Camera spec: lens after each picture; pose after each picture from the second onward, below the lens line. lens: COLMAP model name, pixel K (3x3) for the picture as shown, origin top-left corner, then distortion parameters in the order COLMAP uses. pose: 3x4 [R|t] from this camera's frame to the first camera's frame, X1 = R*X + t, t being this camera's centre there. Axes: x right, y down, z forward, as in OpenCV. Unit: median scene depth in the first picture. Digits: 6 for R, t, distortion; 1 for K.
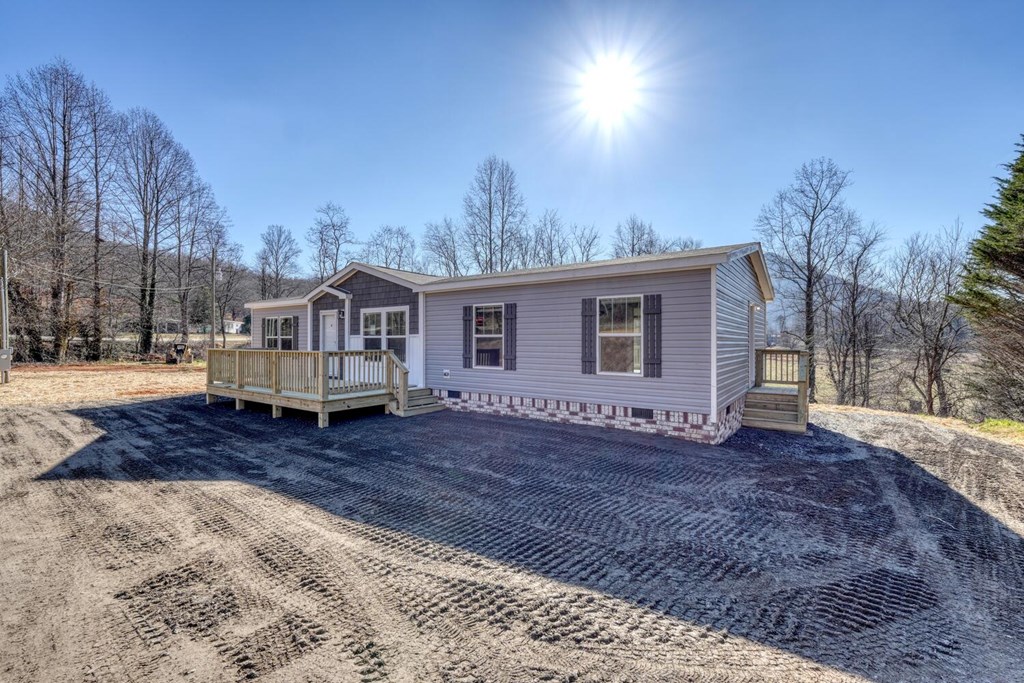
lens RADIAL K [[432.0, 0, 511.6], [0, 432.0, 340.7], [0, 0, 1]] dist [0.004414, 0.000302]
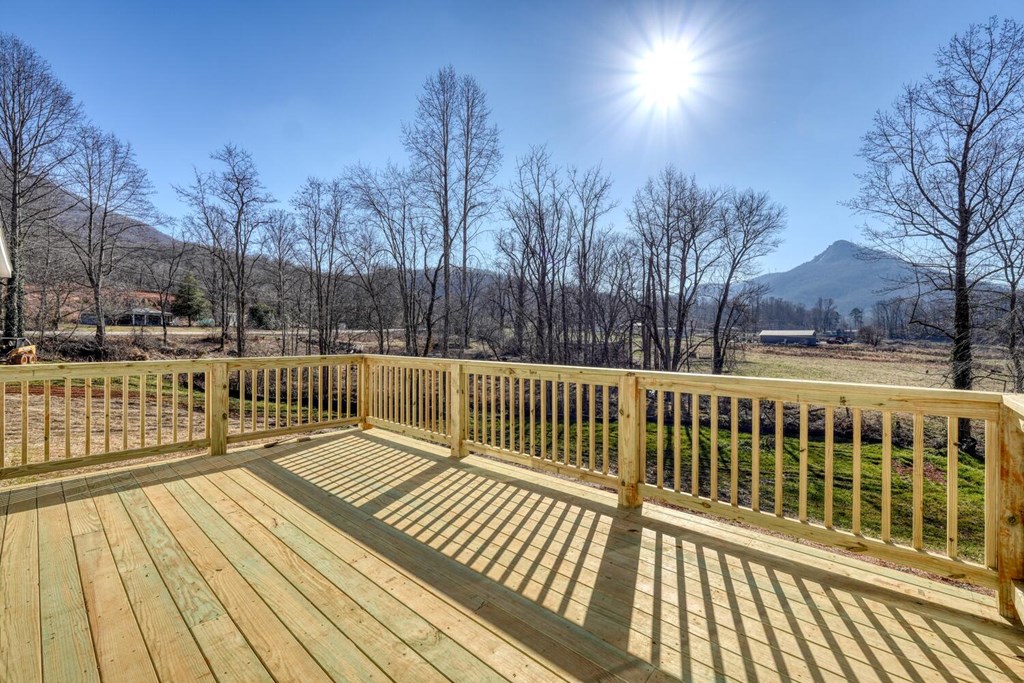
lens RADIAL K [[432.0, 0, 515.9], [0, 432.0, 334.9], [0, 0, 1]] dist [0.004414, 0.000302]
pose [[0.993843, 0.004671, -0.110700, 0.560257], [-0.004576, 0.999989, 0.001116, -0.008023], [0.110704, -0.000603, 0.993853, 1.284493]]
